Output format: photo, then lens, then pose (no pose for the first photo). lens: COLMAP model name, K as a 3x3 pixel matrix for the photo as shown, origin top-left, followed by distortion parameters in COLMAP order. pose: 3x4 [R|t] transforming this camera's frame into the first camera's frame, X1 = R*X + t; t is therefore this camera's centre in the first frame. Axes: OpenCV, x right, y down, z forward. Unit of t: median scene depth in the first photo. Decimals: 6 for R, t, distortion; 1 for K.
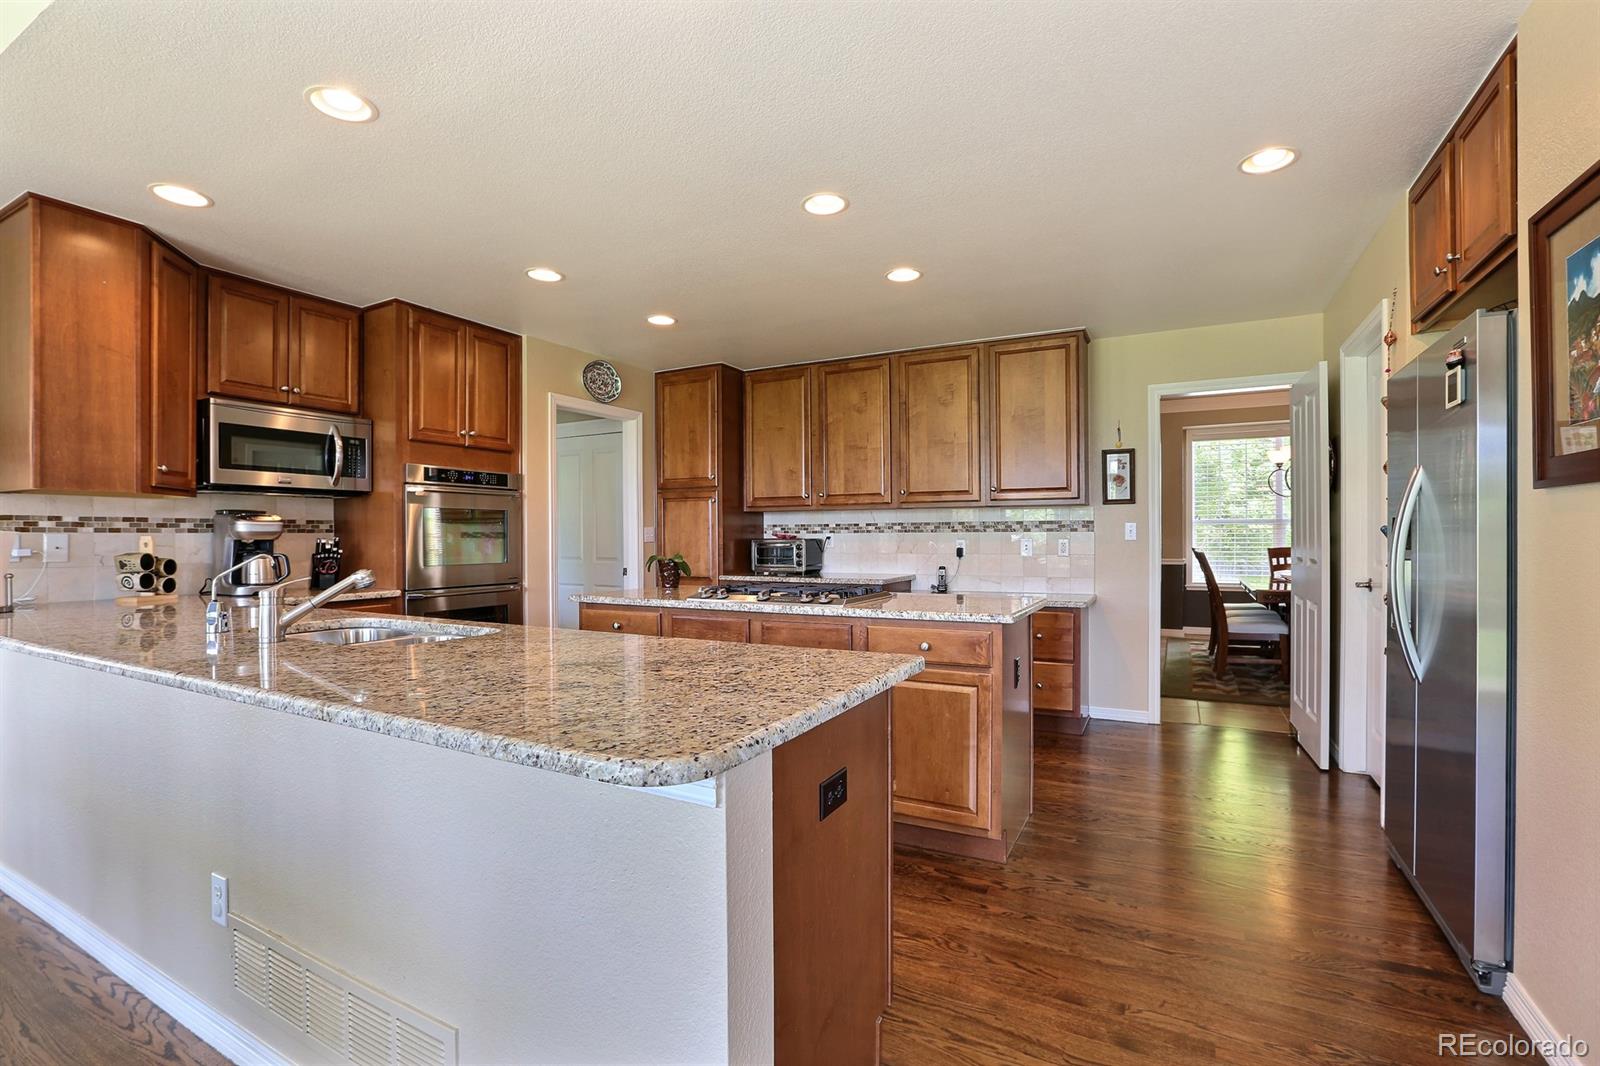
lens RADIAL K [[725.7, 0, 796.8], [0, 725.7, 537.5], [0, 0, 1]] dist [-0.034329, 0.003592]
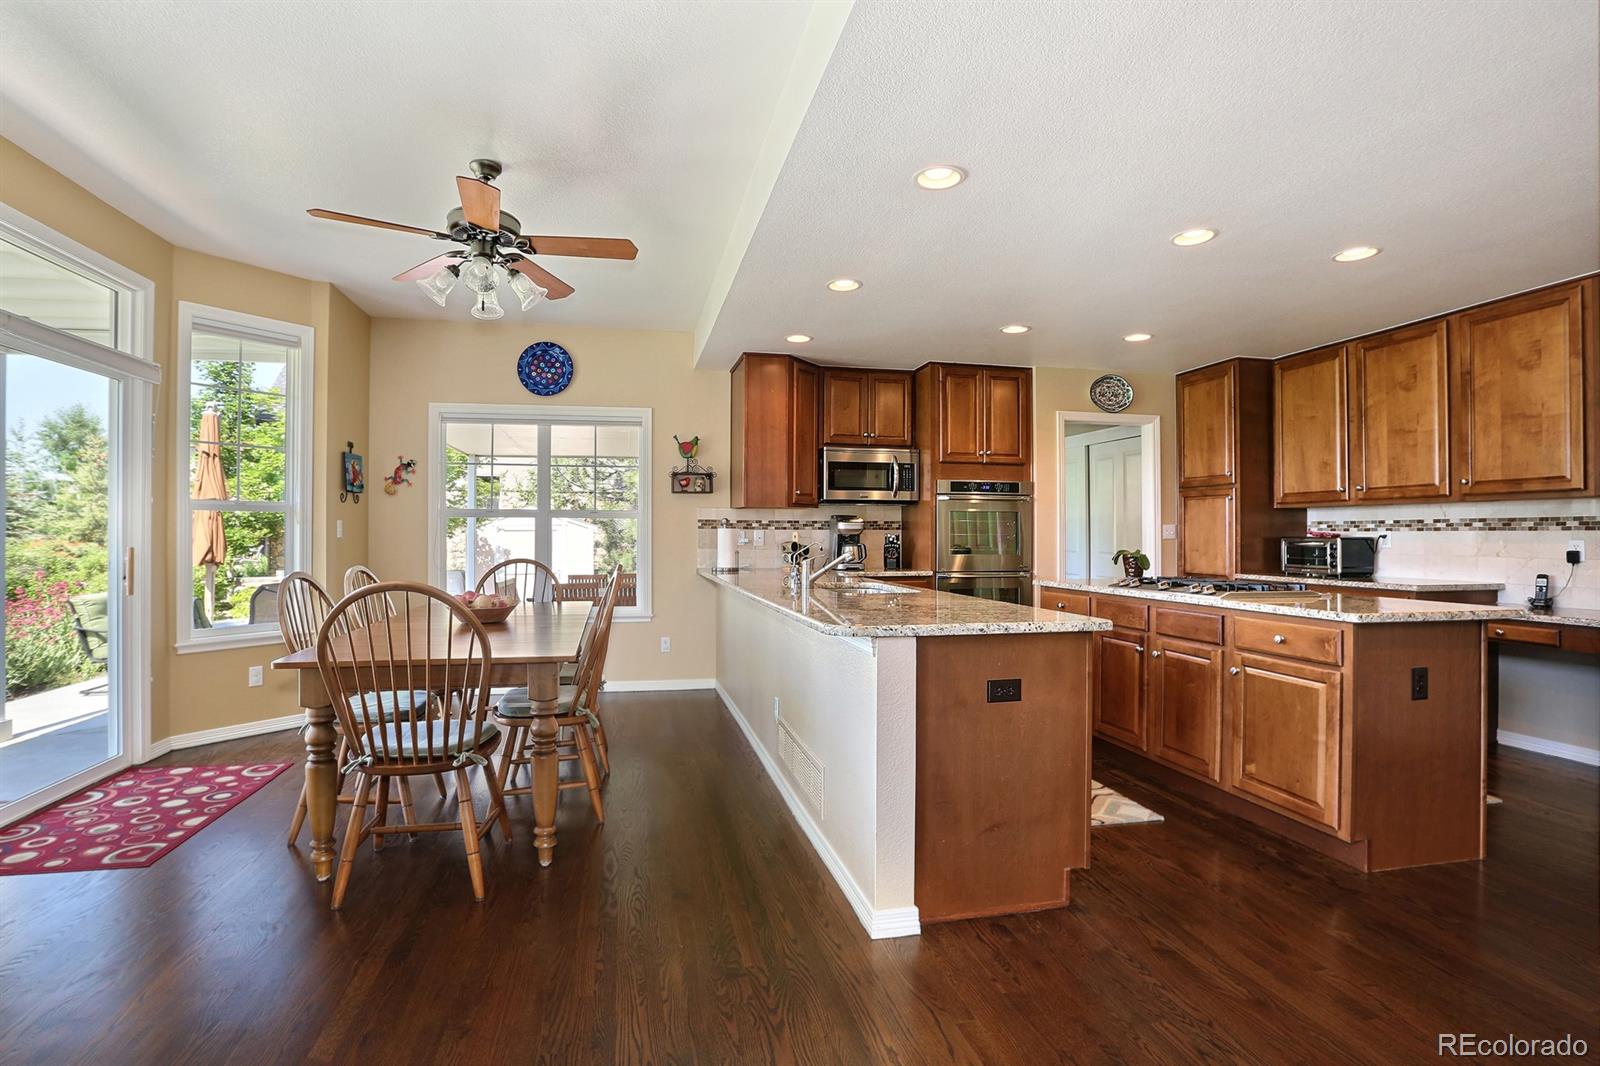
lens RADIAL K [[725.7, 0, 764.4], [0, 725.7, 529.5], [0, 0, 1]] dist [-0.034329, 0.003592]
pose [[0.640893, 0.000832, -0.767630, 0.267500], [-0.006361, 0.999971, -0.004227, 0.000498], [0.767604, 0.007592, 0.640880, -0.125705]]
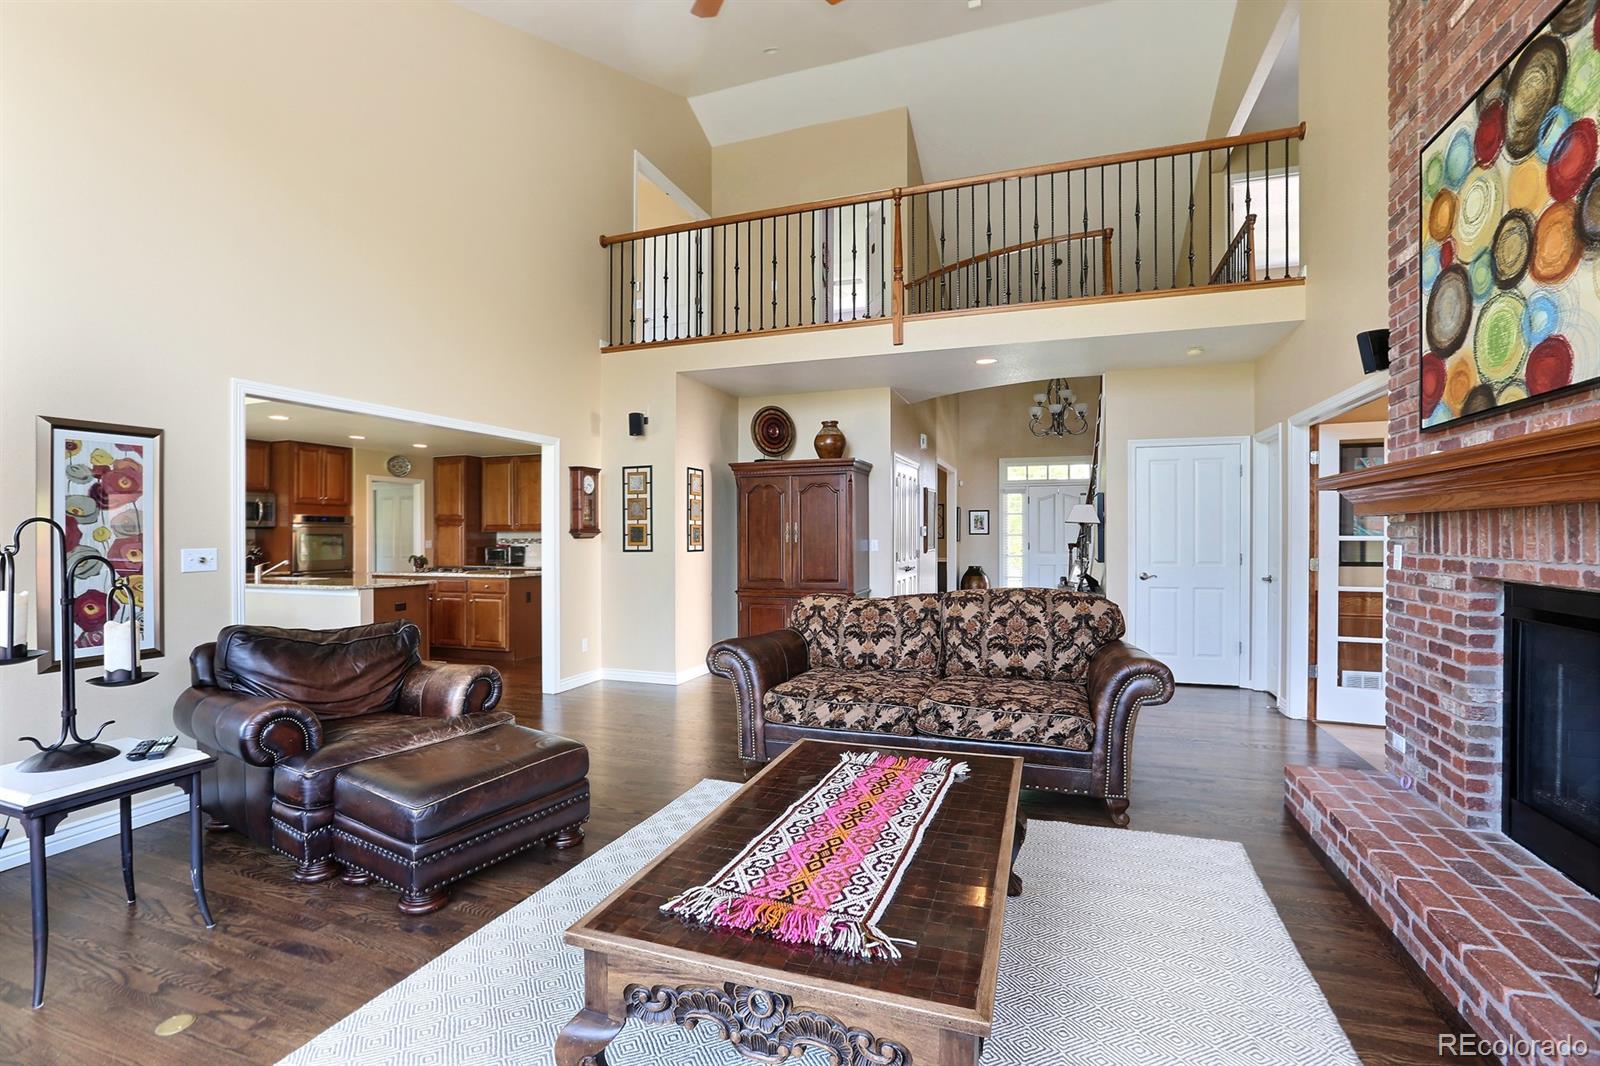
lens RADIAL K [[725.7, 0, 800.2], [0, 725.7, 534.3], [0, 0, 1]] dist [-0.034329, 0.003592]
pose [[0.986006, -0.001225, 0.166704, 0.532893], [0.001494, 0.999998, -0.001485, -0.031626], [-0.166702, 0.001713, 0.986006, -1.213477]]
